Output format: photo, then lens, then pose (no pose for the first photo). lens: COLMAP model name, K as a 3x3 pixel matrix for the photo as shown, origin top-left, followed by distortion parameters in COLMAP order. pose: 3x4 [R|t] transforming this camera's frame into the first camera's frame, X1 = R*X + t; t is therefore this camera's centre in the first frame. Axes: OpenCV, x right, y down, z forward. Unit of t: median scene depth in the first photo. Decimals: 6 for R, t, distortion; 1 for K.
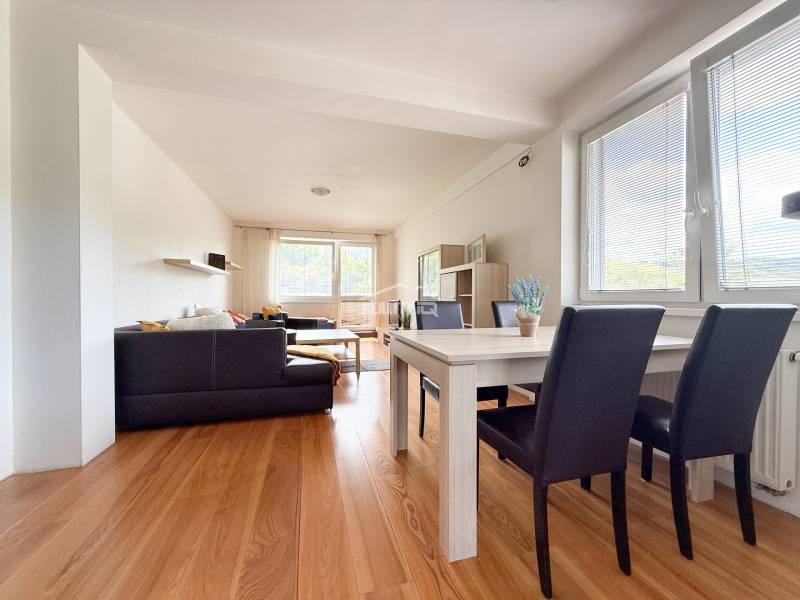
lens RADIAL K [[313.2, 0, 367.2], [0, 313.2, 299.3], [0, 0, 1]] dist [-0.008195, 0.000334]
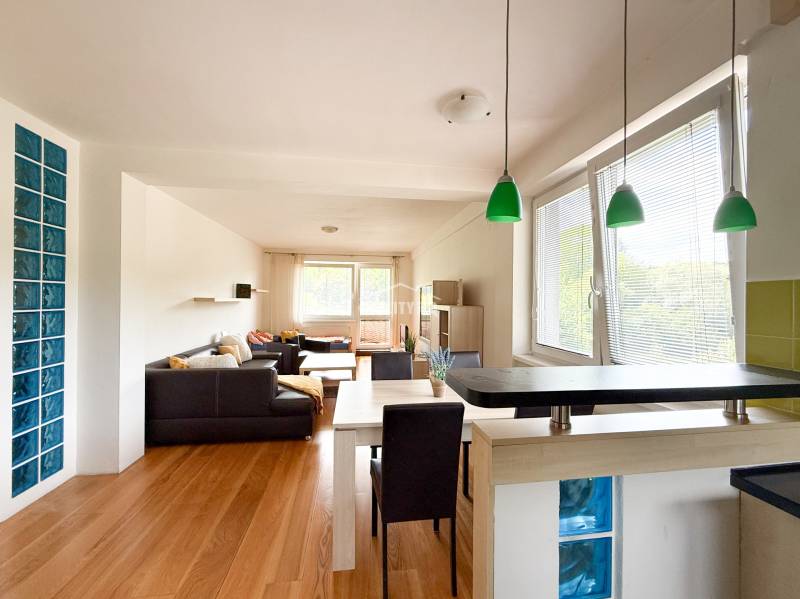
lens RADIAL K [[313.2, 0, 361.8], [0, 313.2, 299.9], [0, 0, 1]] dist [-0.008195, 0.000334]
pose [[0.989783, 0.001431, -0.142573, 0.279027], [-0.003871, 0.999851, -0.016837, -0.171134], [0.142527, 0.017217, 0.989641, -0.189093]]
